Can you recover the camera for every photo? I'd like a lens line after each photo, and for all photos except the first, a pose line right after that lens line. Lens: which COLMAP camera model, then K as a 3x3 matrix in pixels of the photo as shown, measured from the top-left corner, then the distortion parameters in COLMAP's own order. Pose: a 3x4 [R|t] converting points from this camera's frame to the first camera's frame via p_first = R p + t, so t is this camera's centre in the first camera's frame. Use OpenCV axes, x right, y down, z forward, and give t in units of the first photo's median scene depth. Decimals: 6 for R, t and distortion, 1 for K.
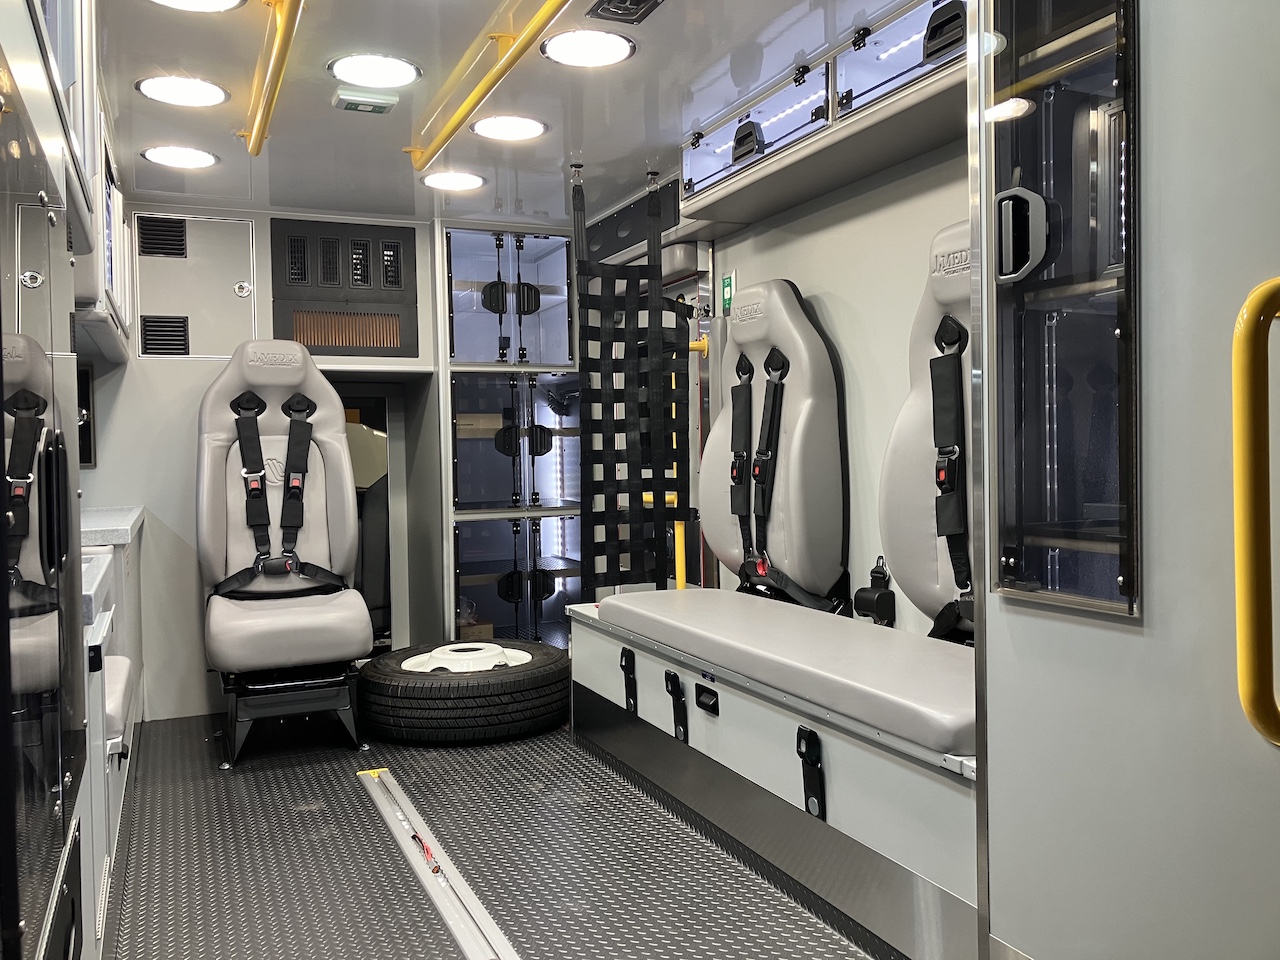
lens RADIAL K [[1045.4, 0, 630.4], [0, 1045.4, 471.0], [0, 0, 1]] dist [0.133492, -0.379237]
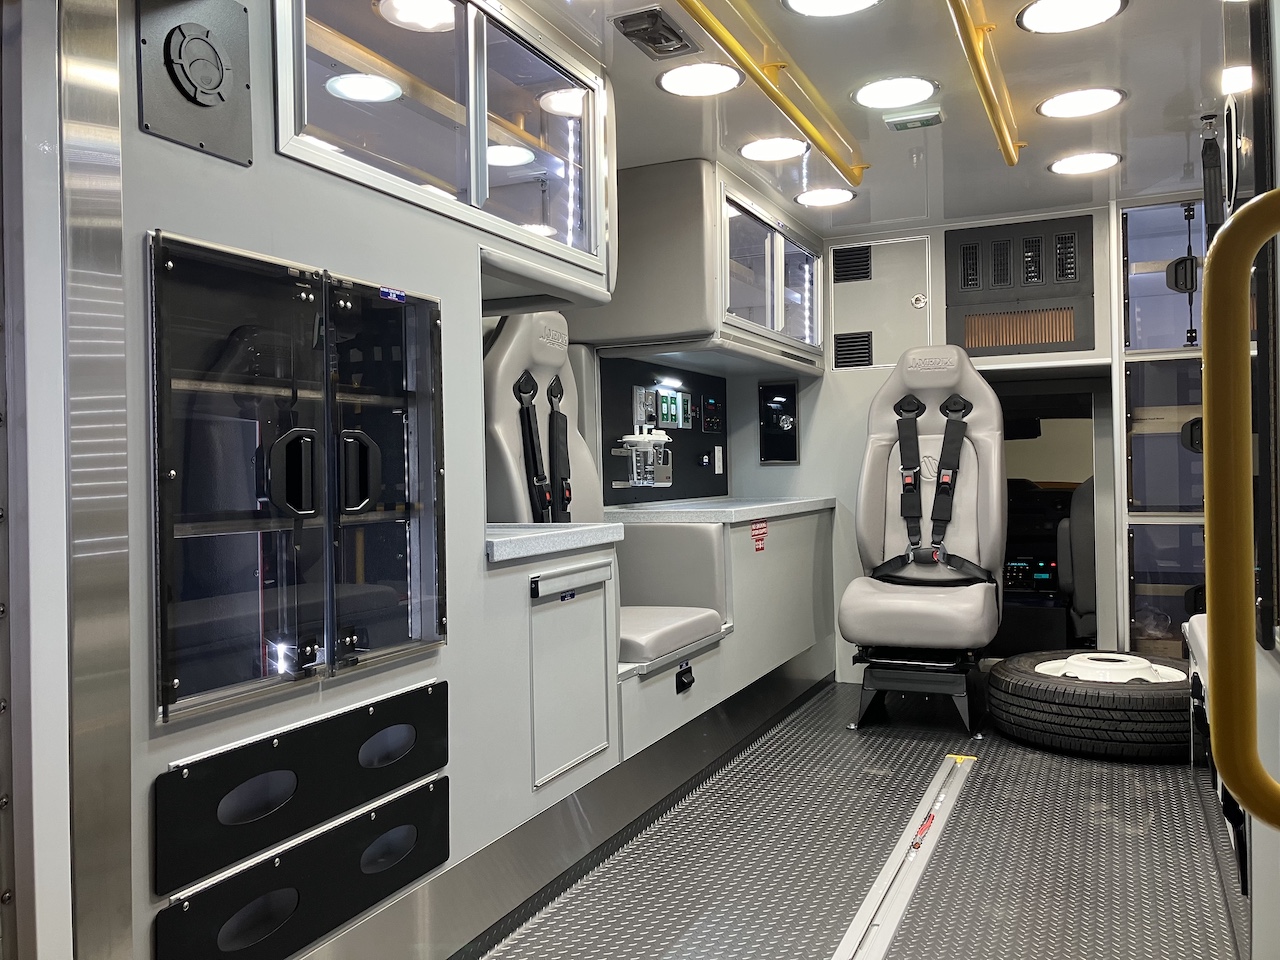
lens RADIAL K [[1052.6, 0, 637.5], [0, 1052.6, 470.8], [0, 0, 1]] dist [0.039284, -0.029553]
pose [[0.668769, 0.004726, -0.743455, 0.269419], [-0.007402, 0.999973, -0.000302, 0.005646], [0.743433, 0.005705, 0.668786, 0.060171]]
